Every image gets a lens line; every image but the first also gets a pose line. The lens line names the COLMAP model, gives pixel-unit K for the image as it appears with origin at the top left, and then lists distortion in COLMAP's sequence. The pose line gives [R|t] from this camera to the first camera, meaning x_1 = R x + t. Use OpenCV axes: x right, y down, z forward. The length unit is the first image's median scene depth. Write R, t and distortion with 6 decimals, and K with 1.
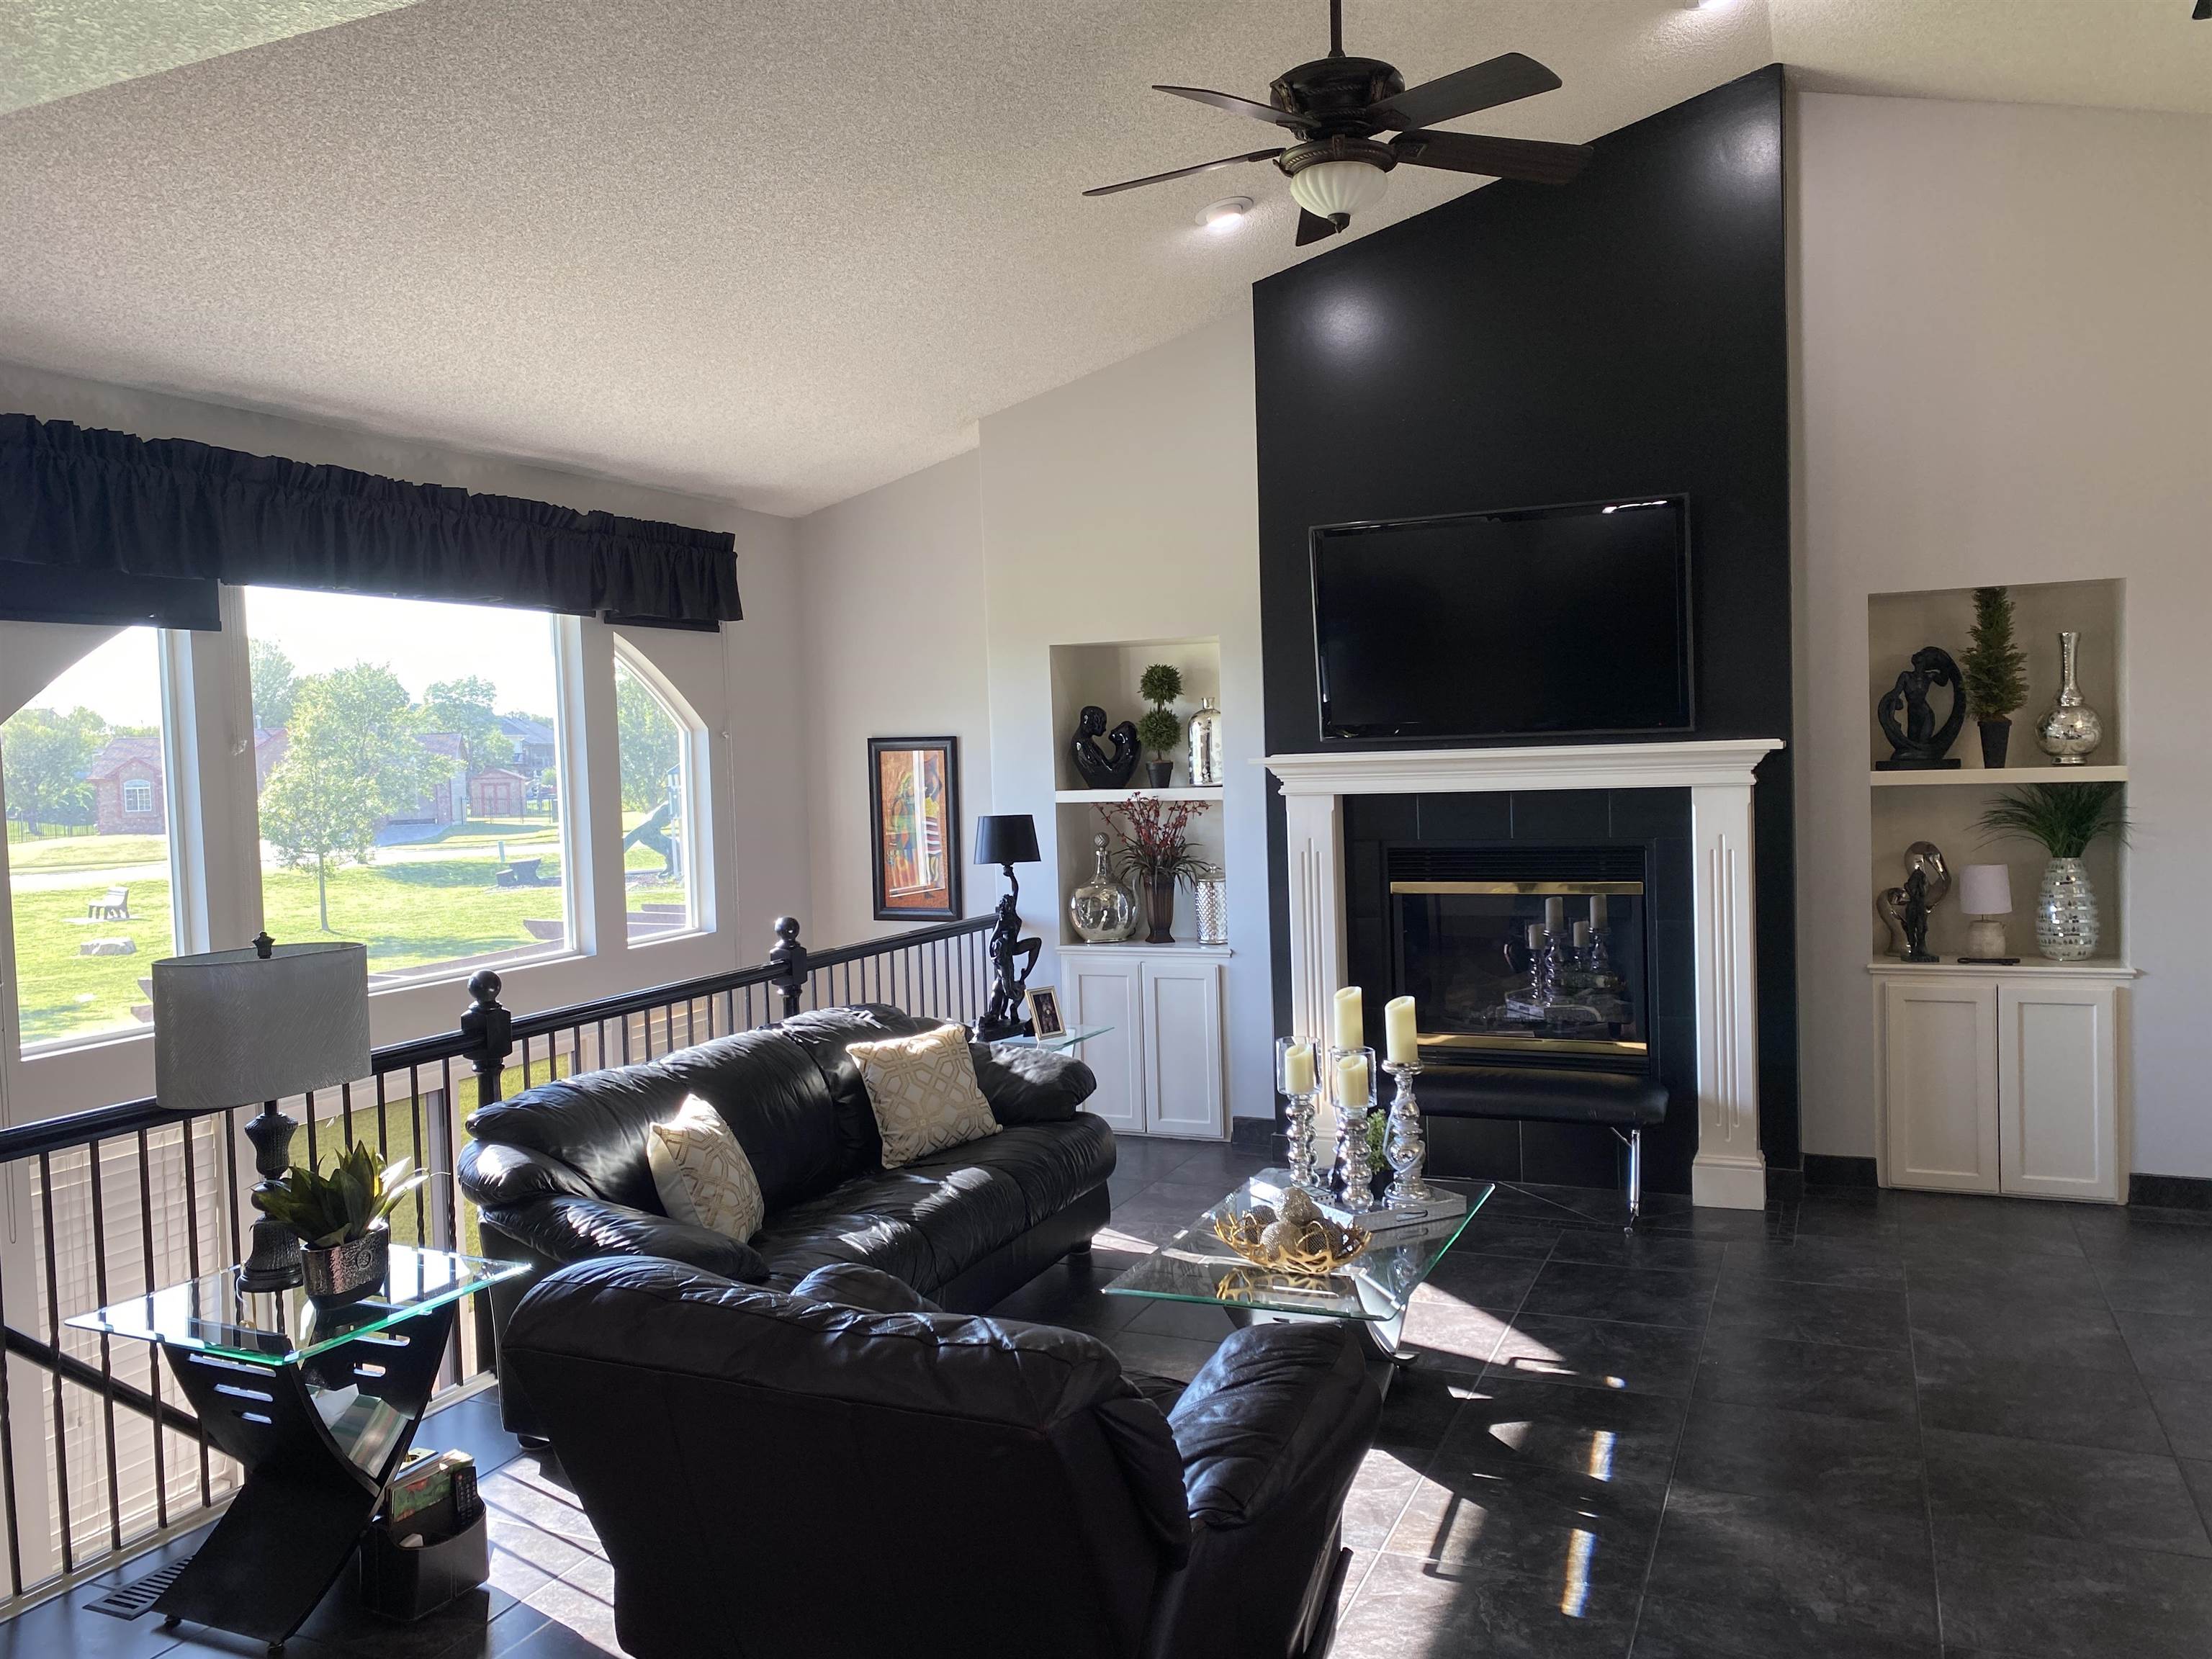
lens RADIAL K [[1664.8, 0, 1141.0], [0, 1664.8, 815.7], [0, 0, 1]] dist [0.069220, -0.160401]
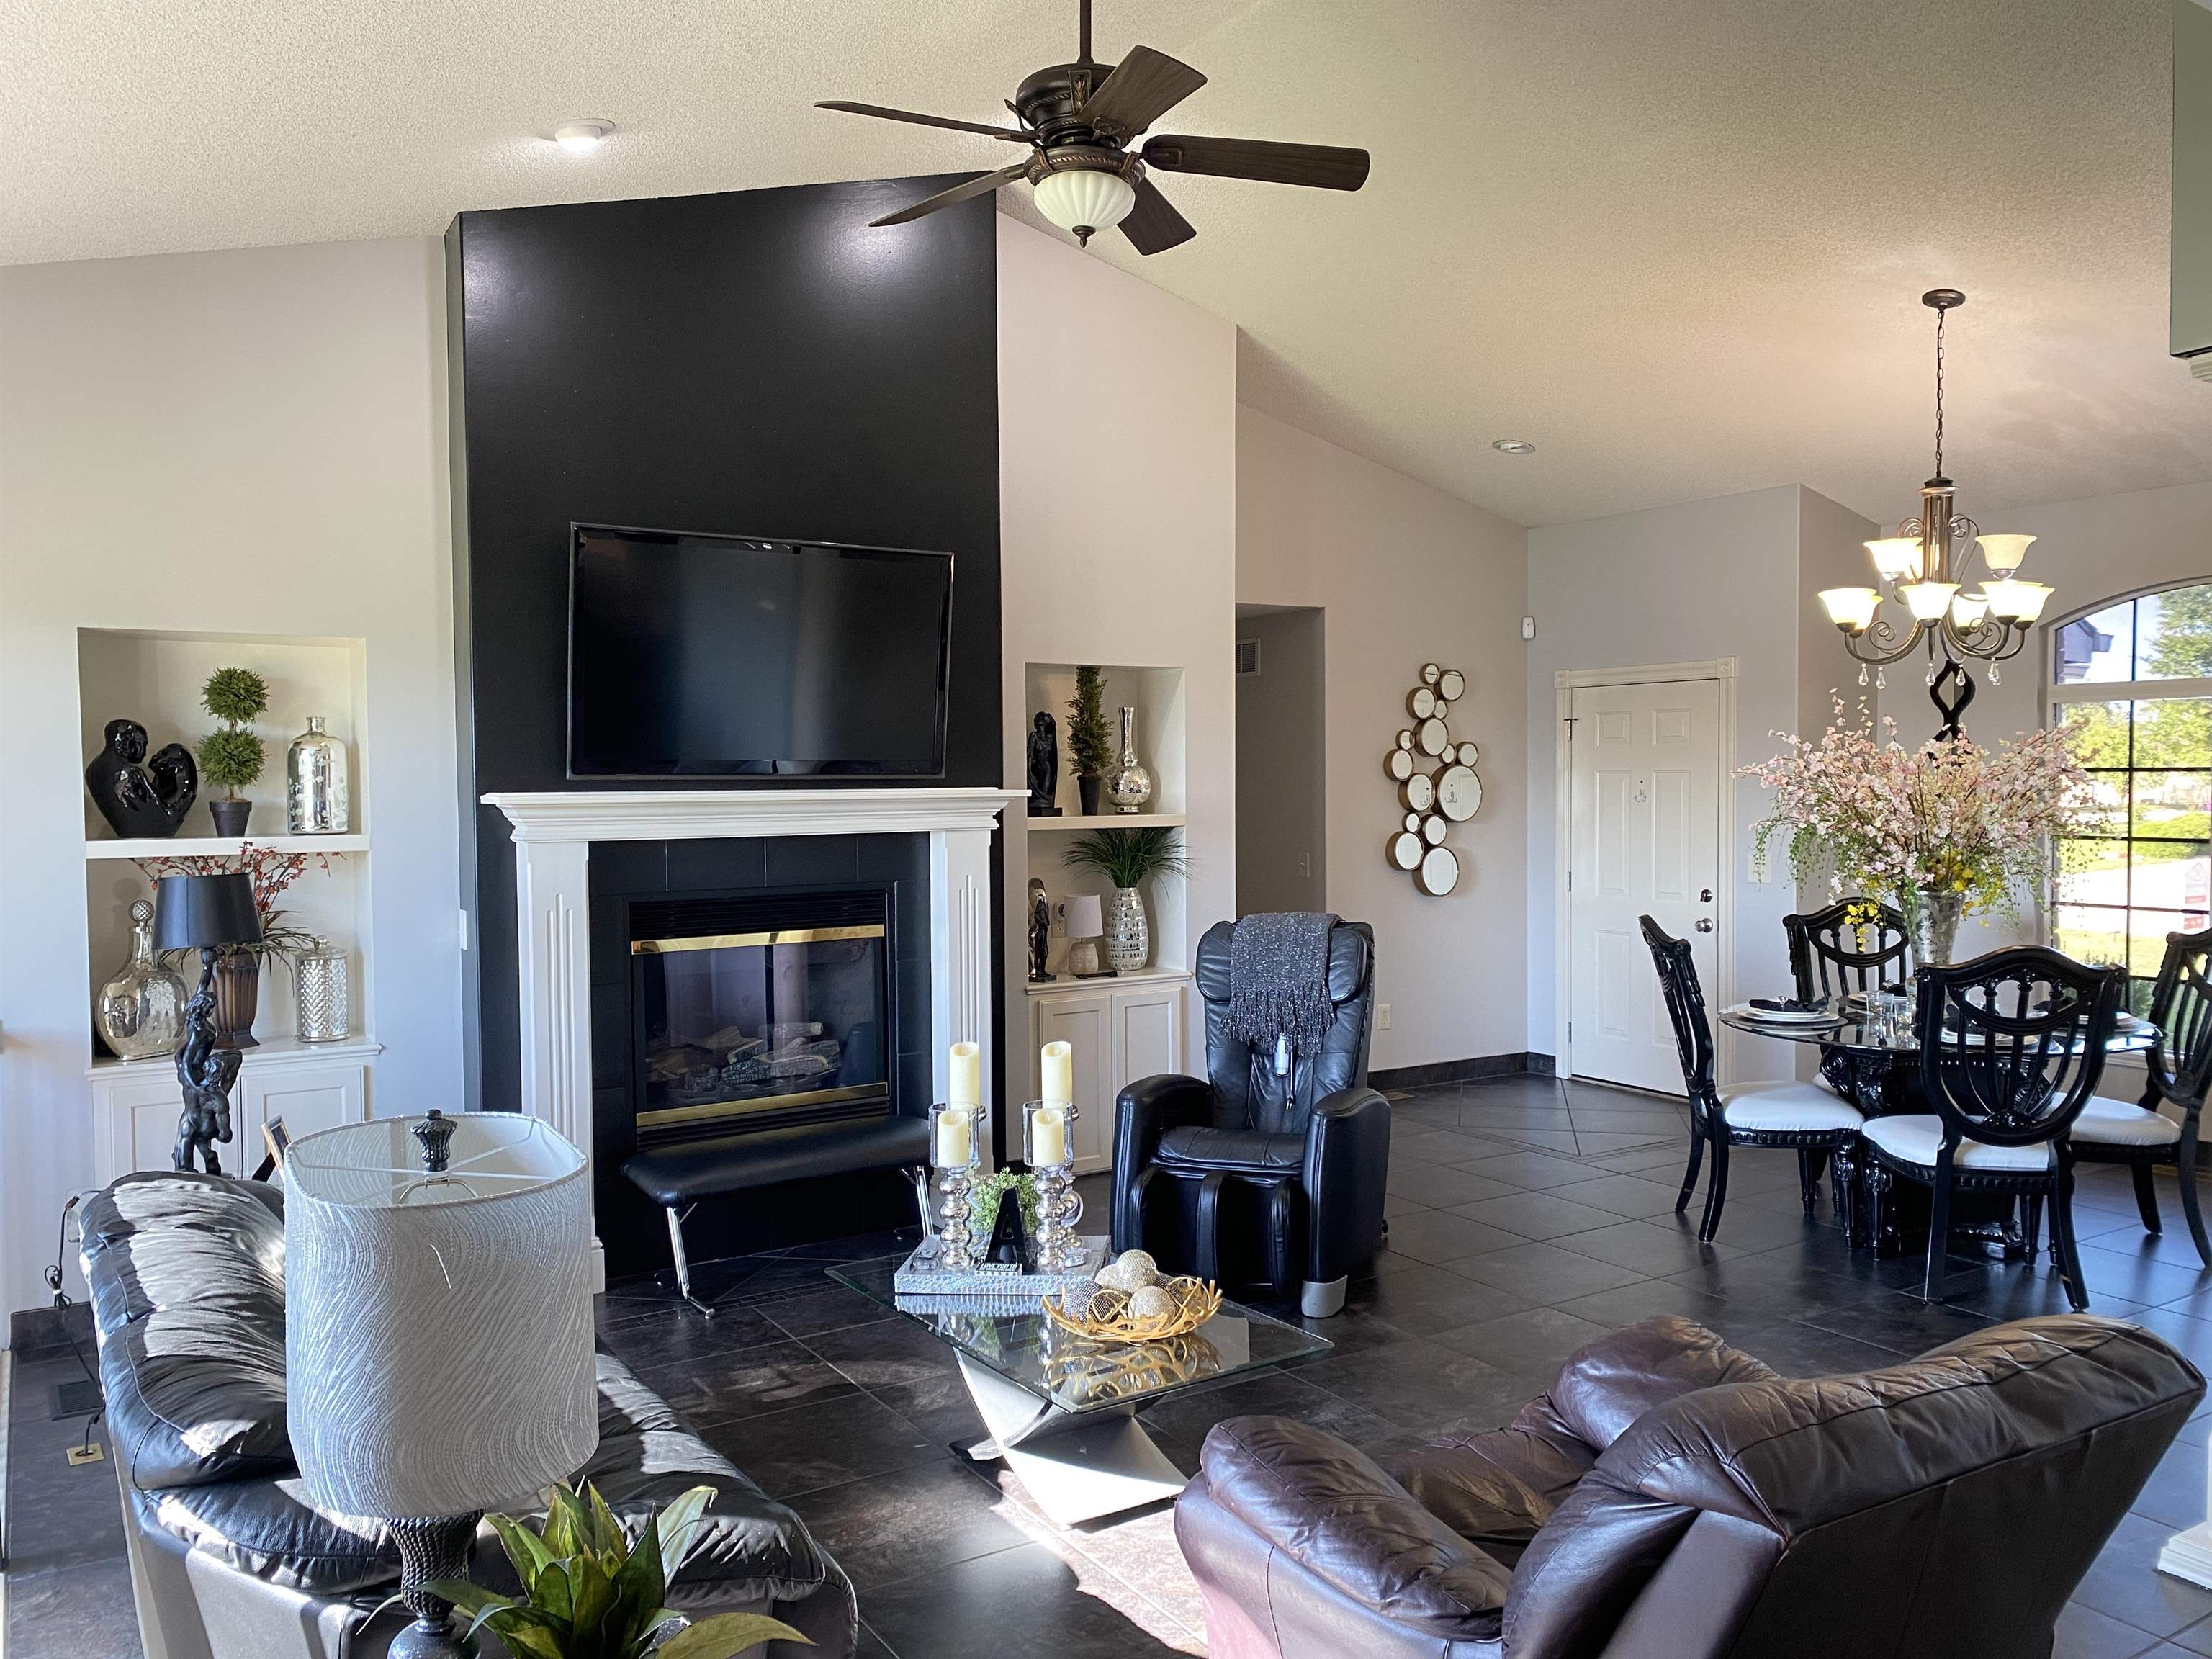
lens RADIAL K [[1634.1, 0, 1106.0], [0, 1634.1, 829.5], [0, 0, 1]] dist [0.187247, -0.449889]
pose [[0.546574, 0.001447, 0.837410, -0.455699], [0.022986, 0.999596, -0.016730, 0.001380], [-0.837095, 0.028393, 0.546320, 0.325272]]
